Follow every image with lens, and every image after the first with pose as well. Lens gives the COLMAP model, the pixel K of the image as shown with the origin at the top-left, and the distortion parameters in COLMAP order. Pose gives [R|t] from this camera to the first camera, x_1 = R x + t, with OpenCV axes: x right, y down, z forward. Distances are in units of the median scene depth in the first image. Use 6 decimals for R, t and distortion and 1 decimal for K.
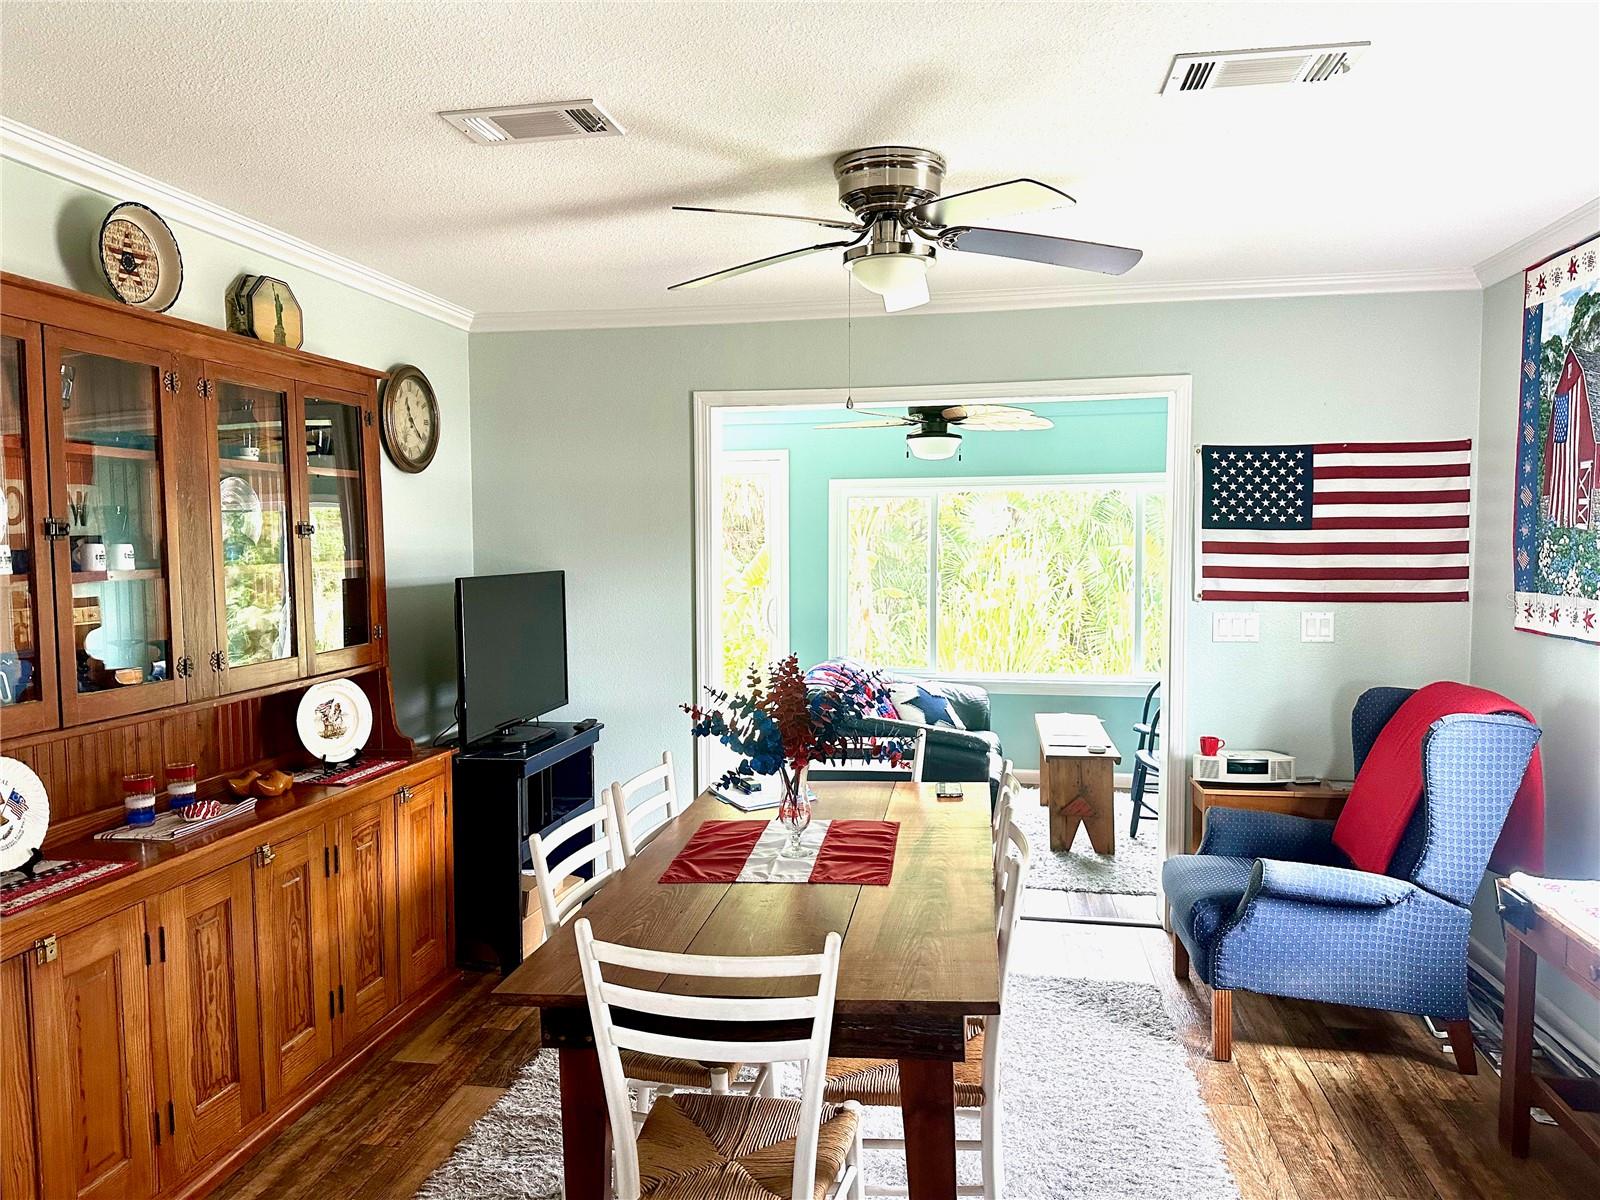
lens RADIAL K [[1129.9, 0, 800.0], [0, 1129.9, 600.0], [0, 0, 1]] dist [0.157514, -0.266277]
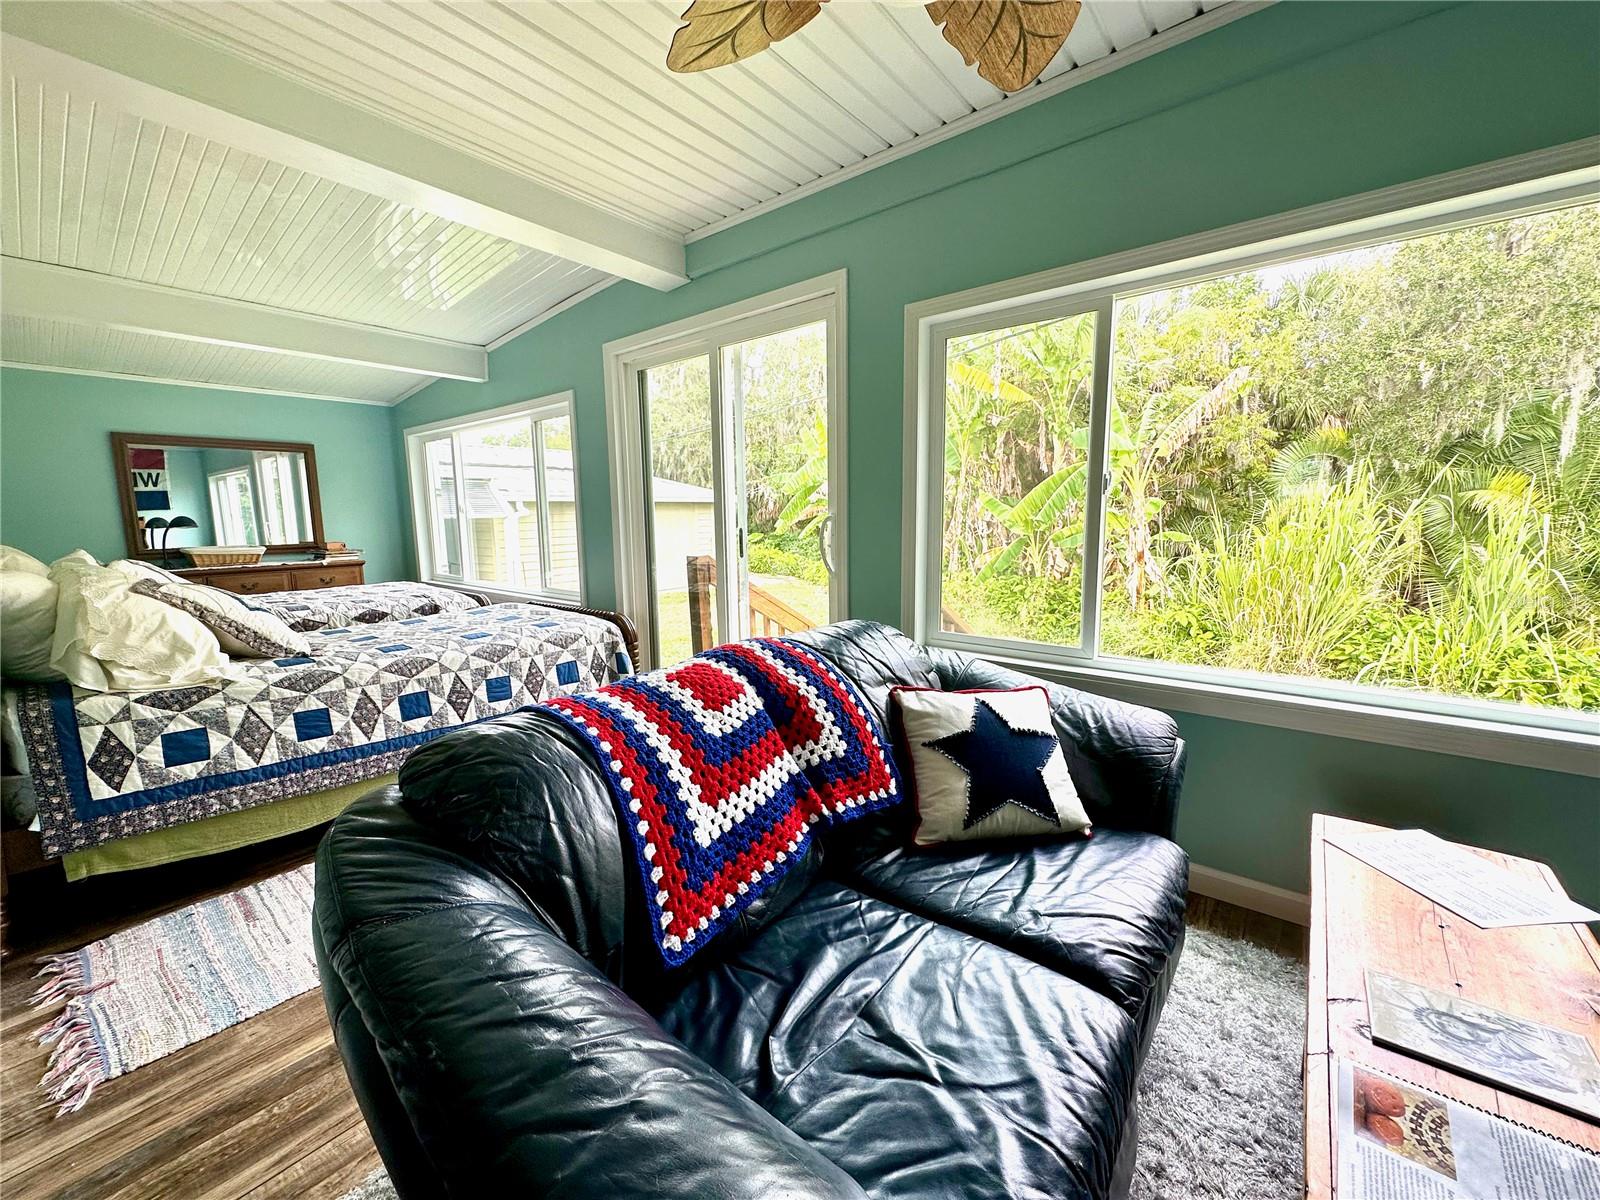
lens RADIAL K [[641.3, 0, 800.0], [0, 641.3, 600.0], [0, 0, 1]] dist [0.000591, 0.000055]
pose [[0.873015, 0.060524, -0.483923, 0.072208], [-0.021784, 0.996118, 0.085286, 0.008902], [0.487206, -0.063914, 0.870945, 0.337369]]
